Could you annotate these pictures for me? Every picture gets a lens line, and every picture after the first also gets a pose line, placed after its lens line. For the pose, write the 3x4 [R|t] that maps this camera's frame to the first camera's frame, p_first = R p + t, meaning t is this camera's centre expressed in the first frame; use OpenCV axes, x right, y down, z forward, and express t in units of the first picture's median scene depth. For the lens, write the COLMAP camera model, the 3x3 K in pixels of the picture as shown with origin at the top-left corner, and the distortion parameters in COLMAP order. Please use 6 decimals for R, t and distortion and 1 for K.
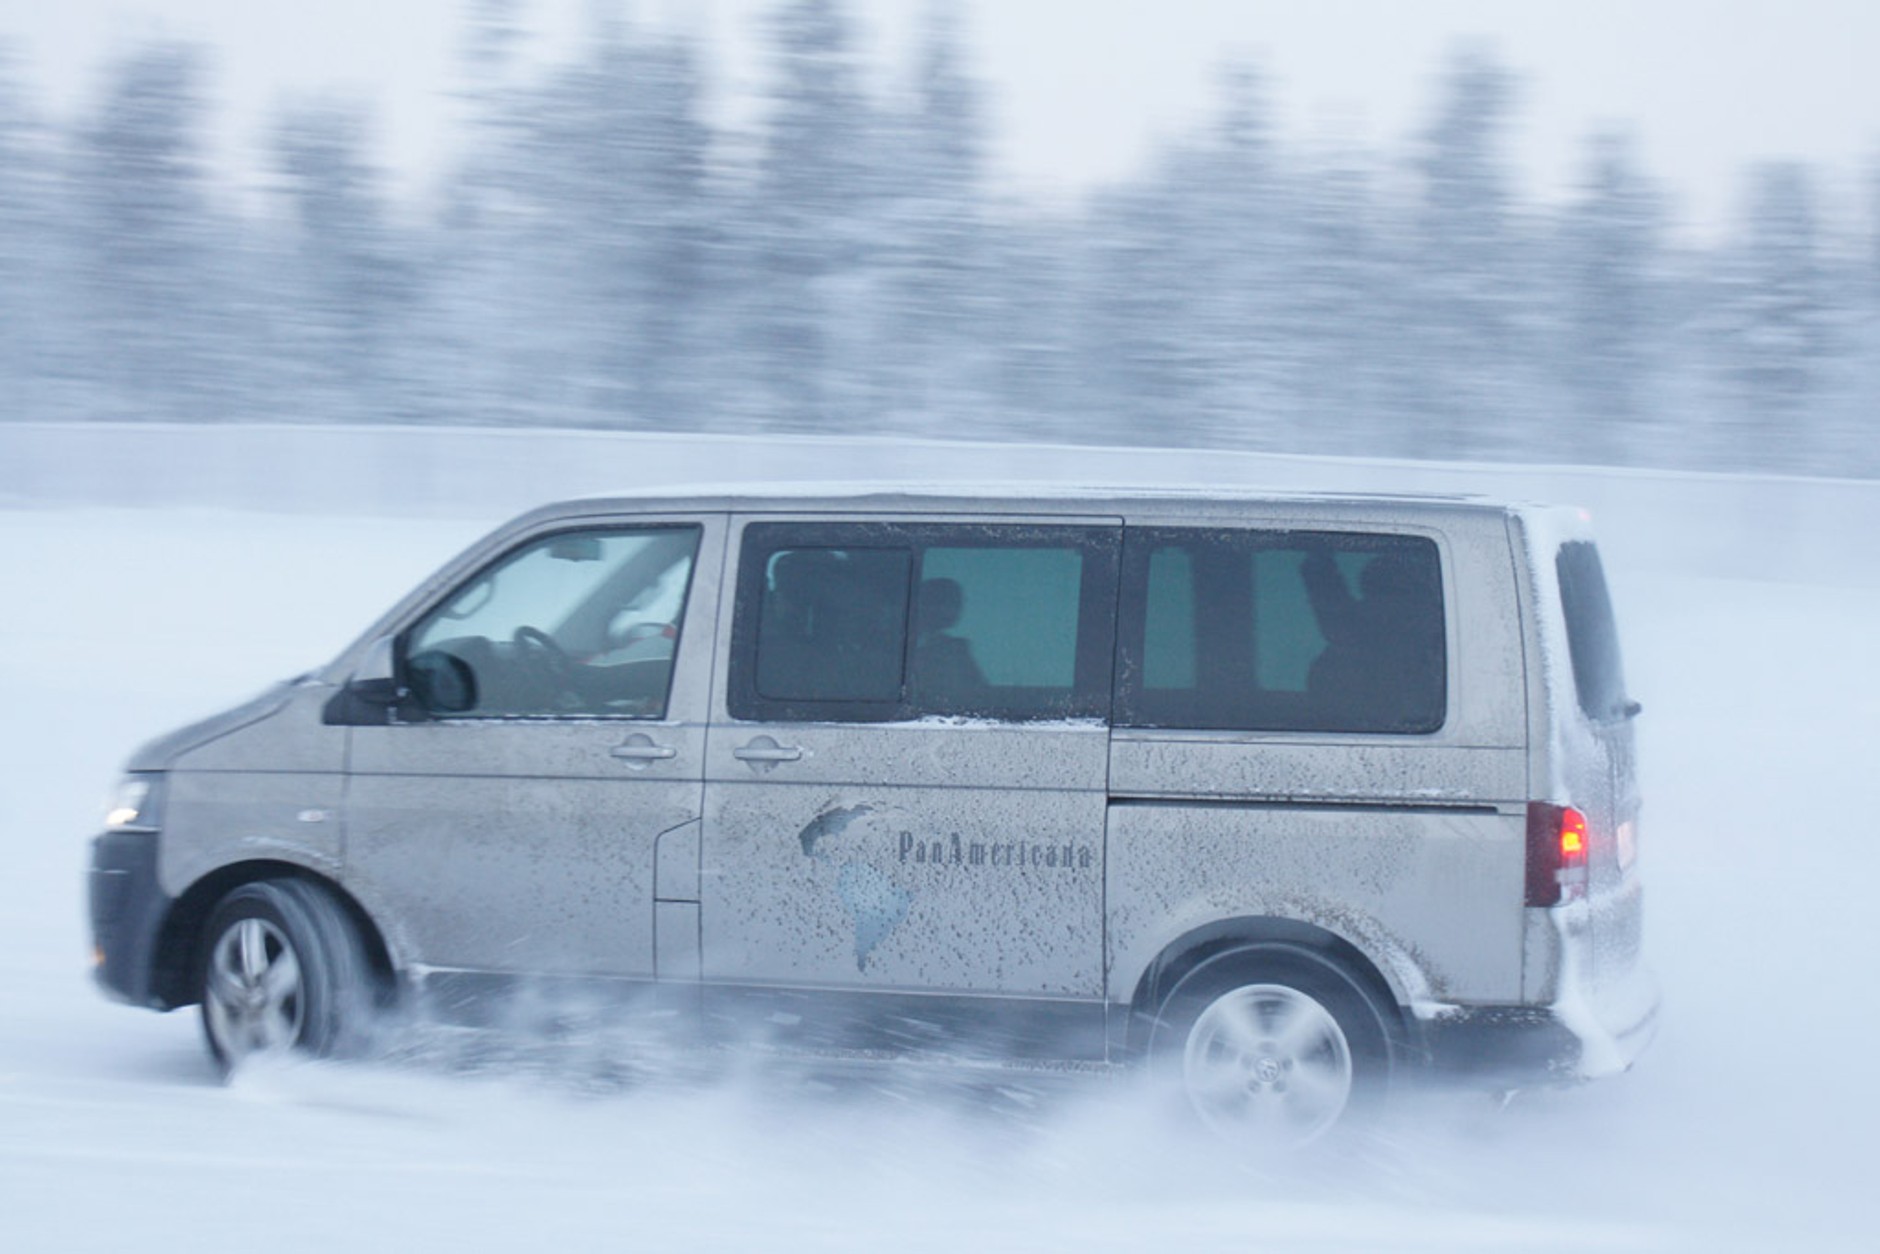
lens RADIAL K [[5596.7, 0, 940.0], [0, 5596.7, 627.0], [0, 0, 1]] dist [0.170877, 0.906223]
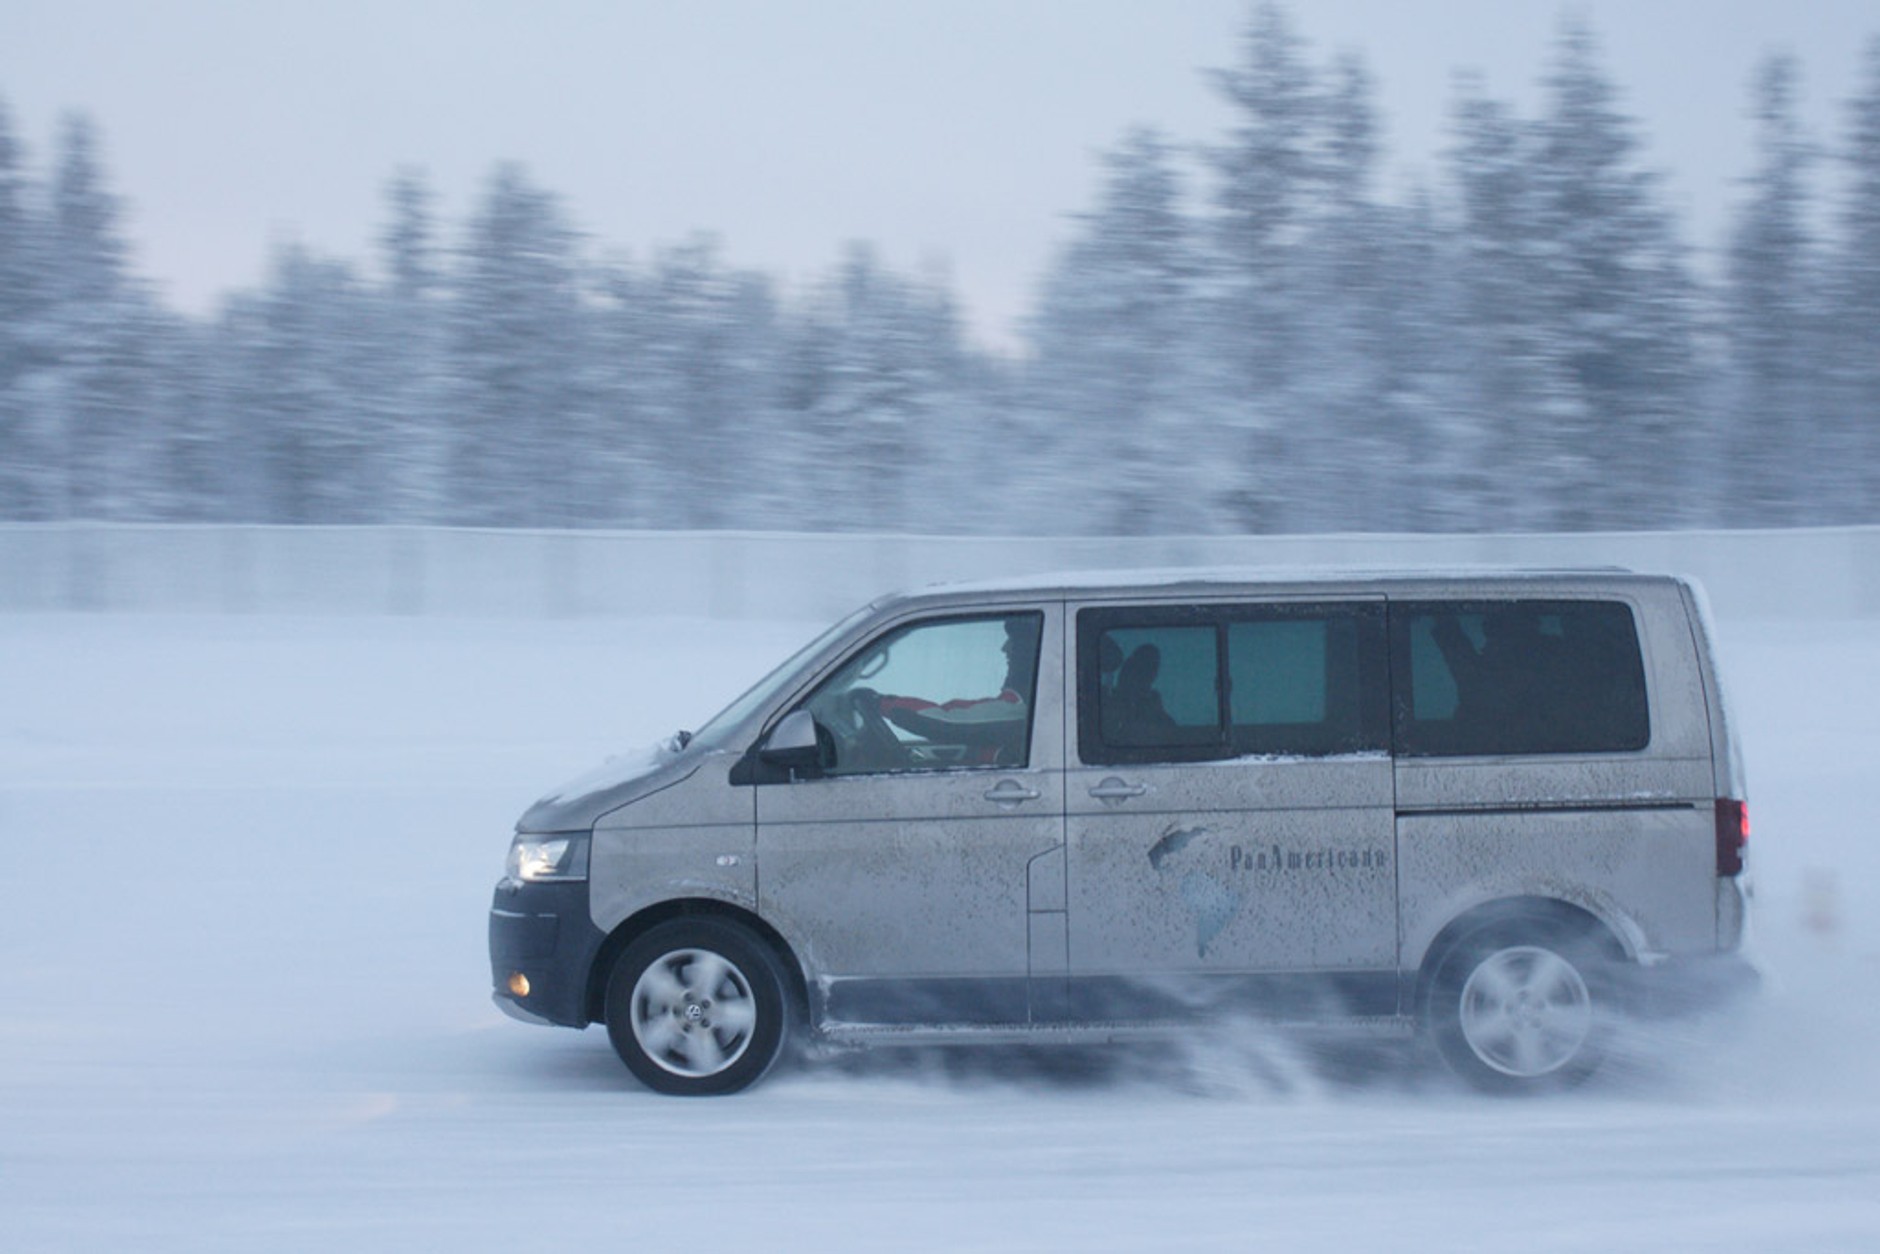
lens RADIAL K [[5596.7, 0, 940.0], [0, 5596.7, 627.0], [0, 0, 1]] dist [0.170877, 0.906223]
pose [[0.920635, -0.036509, 0.388714, -0.561551], [0.038656, 0.999250, 0.002299, -0.018908], [-0.388506, 0.012910, 0.921356, -0.150967]]
